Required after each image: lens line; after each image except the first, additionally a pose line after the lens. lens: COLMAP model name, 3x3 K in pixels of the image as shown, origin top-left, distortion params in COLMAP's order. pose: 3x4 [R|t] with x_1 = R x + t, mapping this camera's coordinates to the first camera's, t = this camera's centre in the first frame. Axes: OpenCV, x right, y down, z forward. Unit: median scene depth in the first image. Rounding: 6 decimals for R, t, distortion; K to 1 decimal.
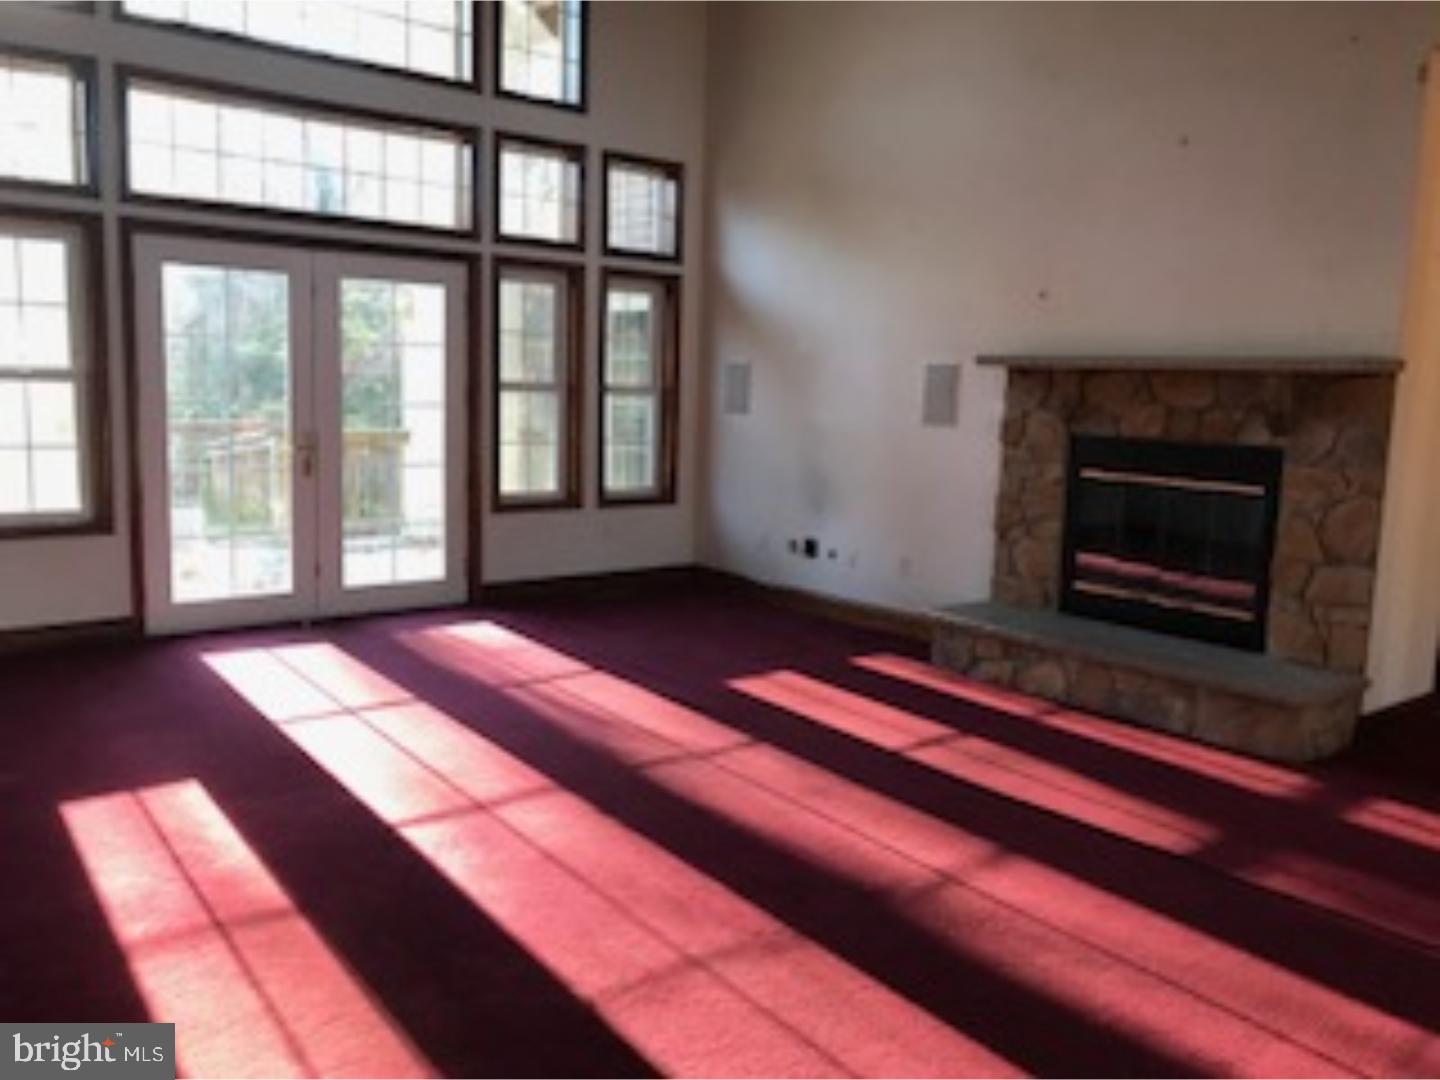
lens RADIAL K [[1185.0, 0, 719.9], [0, 1185.0, 529.8], [0, 0, 1]] dist [0.029333, -0.009674]
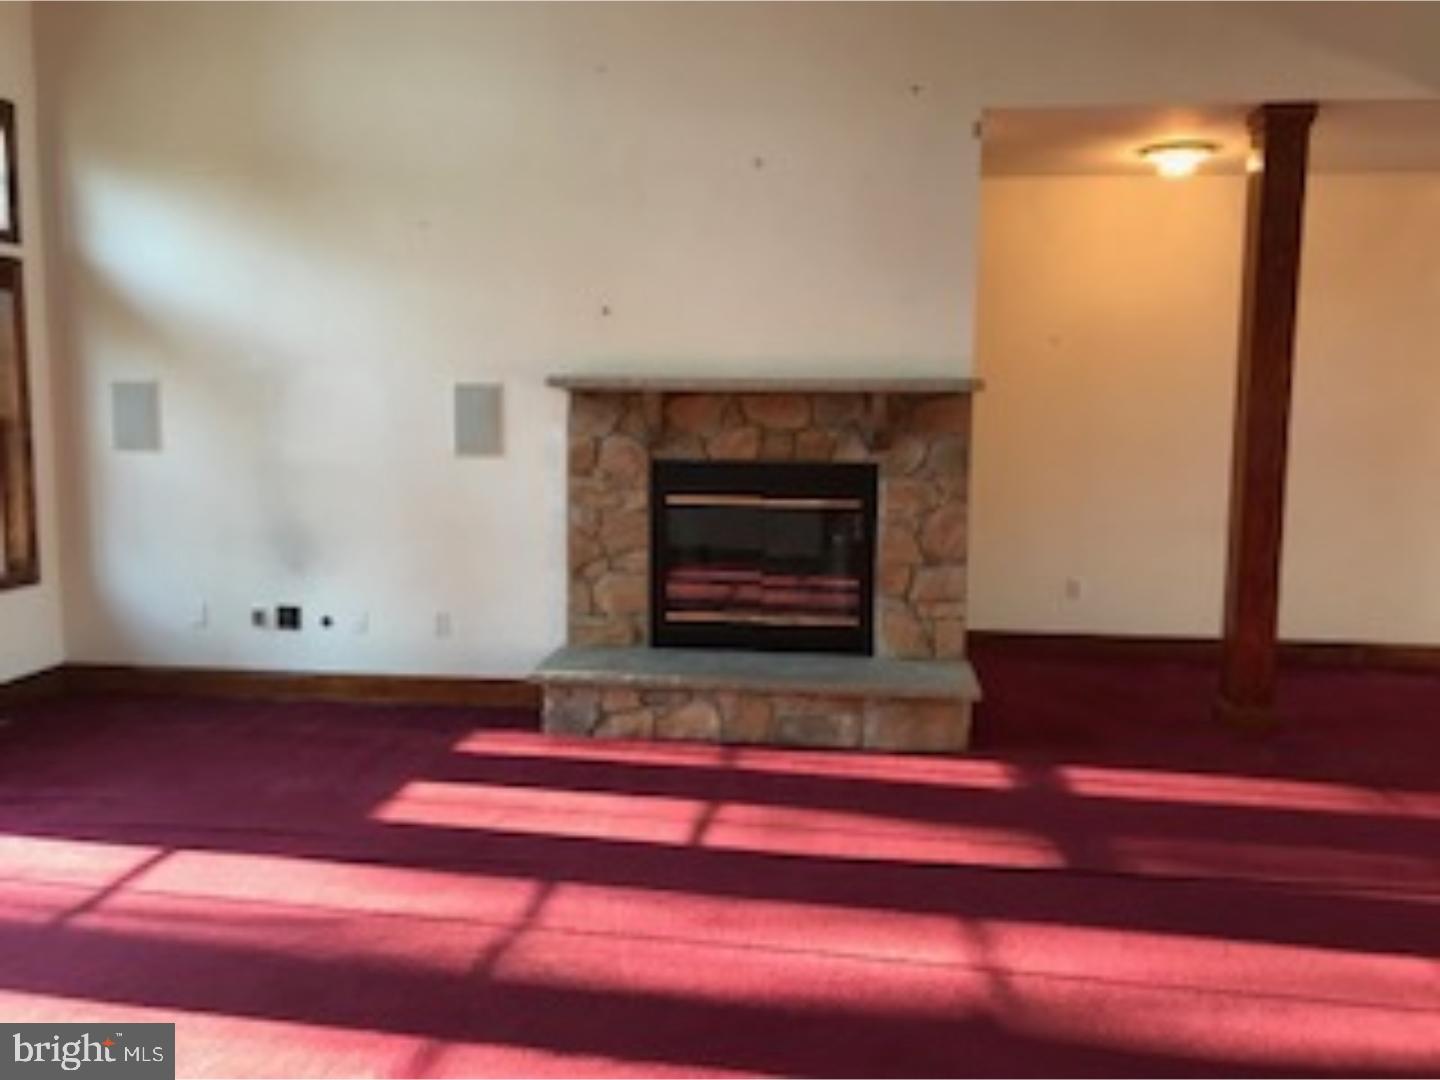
lens RADIAL K [[1185.0, 0, 719.9], [0, 1185.0, 529.8], [0, 0, 1]] dist [0.029333, -0.009674]
pose [[0.720799, -0.099742, 0.685931, -0.343496], [0.100381, 0.994181, 0.039081, -0.060439], [-0.685838, 0.040685, 0.726617, 0.299972]]
